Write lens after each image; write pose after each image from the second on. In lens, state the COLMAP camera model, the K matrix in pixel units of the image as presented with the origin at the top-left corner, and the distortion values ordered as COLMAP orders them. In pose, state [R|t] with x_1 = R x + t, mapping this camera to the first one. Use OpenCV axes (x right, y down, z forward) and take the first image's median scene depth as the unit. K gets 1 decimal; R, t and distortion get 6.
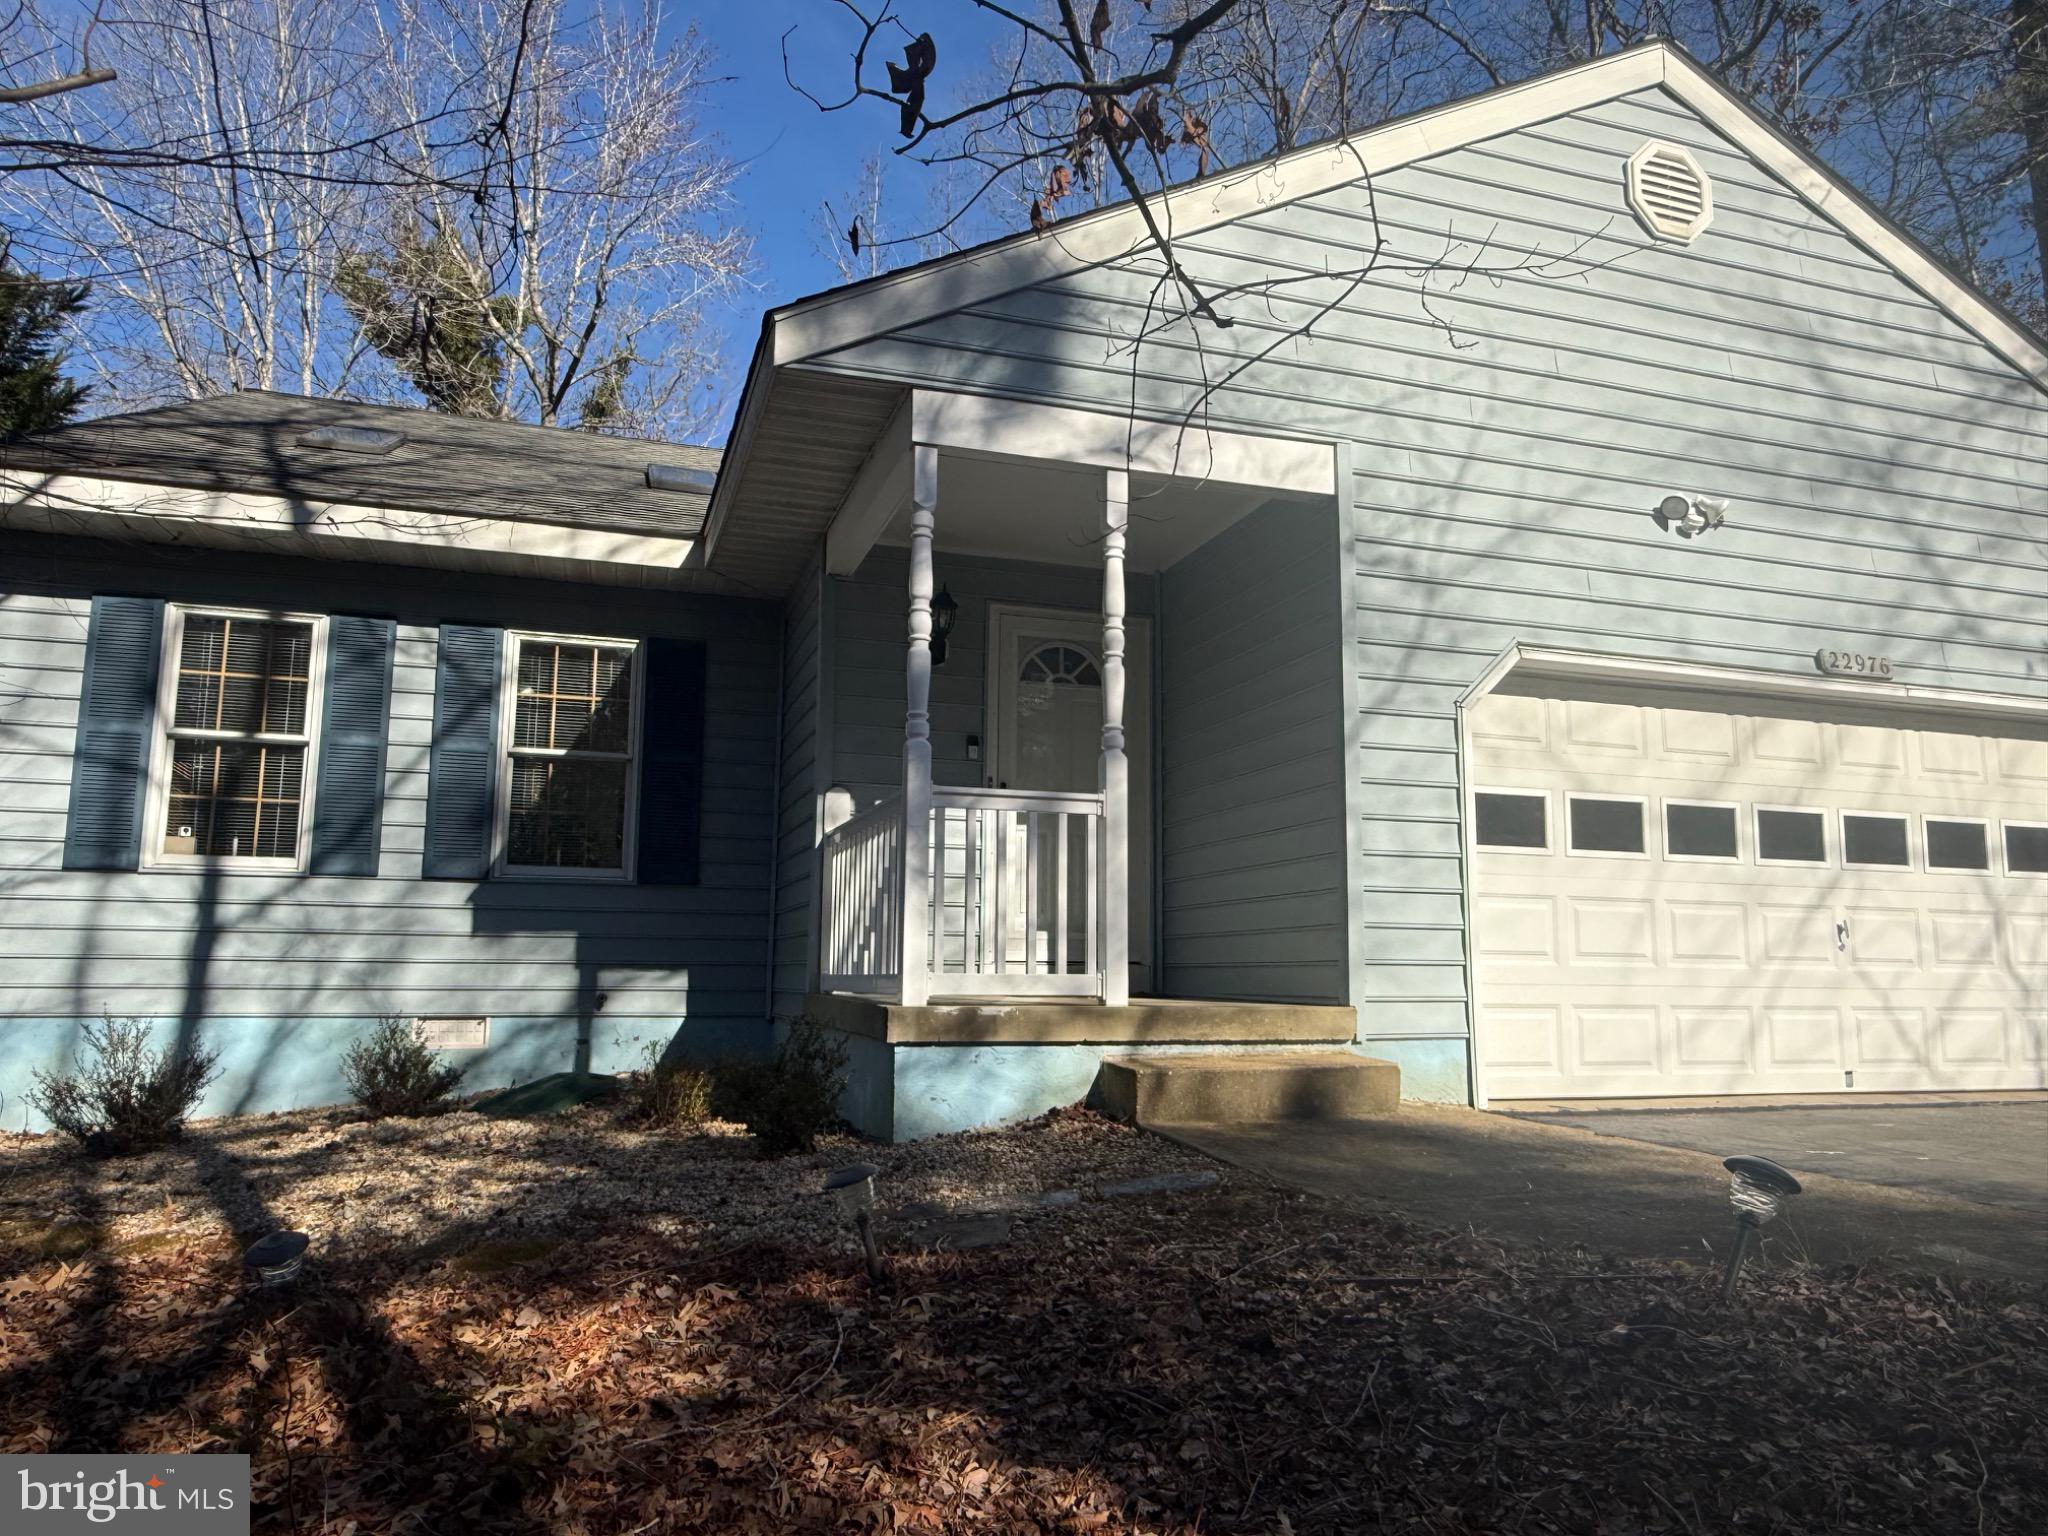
lens RADIAL K [[1277.8, 0, 1024.0], [0, 1277.8, 768.0], [0, 0, 1]] dist [0.003308, 0.000505]
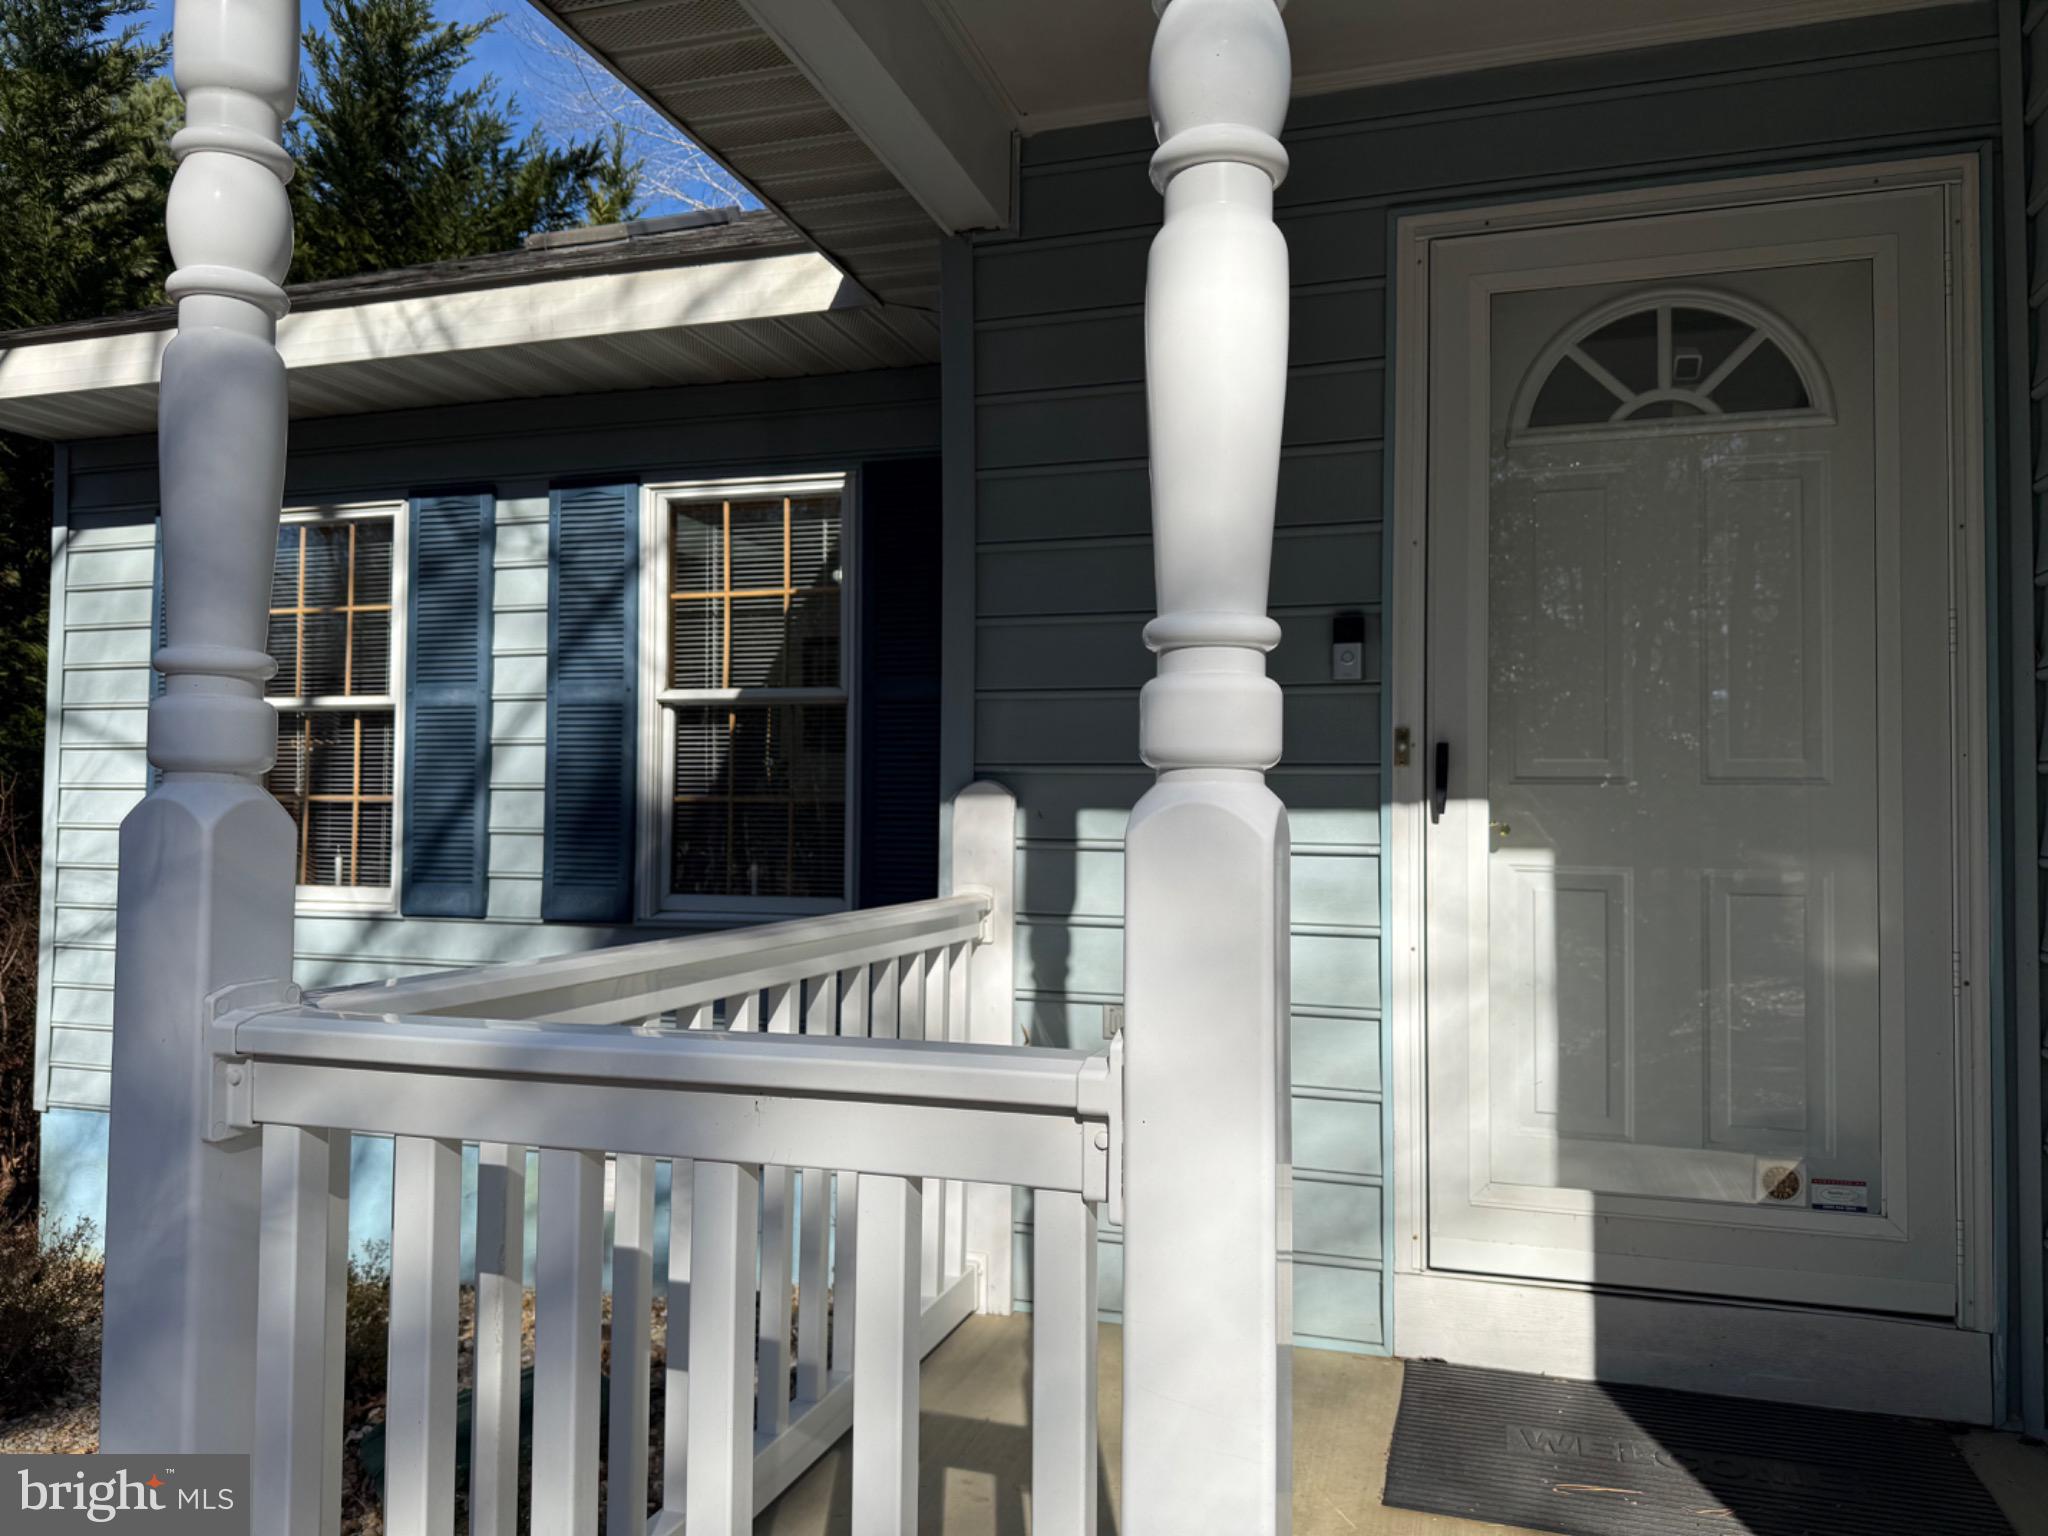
lens RADIAL K [[1421.9, 0, 1010.0], [0, 1421.9, 802.0], [0, 0, 1]] dist [0.043911, 0.000033]
pose [[0.807661, -0.006409, -0.589613, 0.115185], [0.085257, 0.990703, 0.106017, -0.023067], [0.583451, -0.135894, 0.800698, 0.610803]]
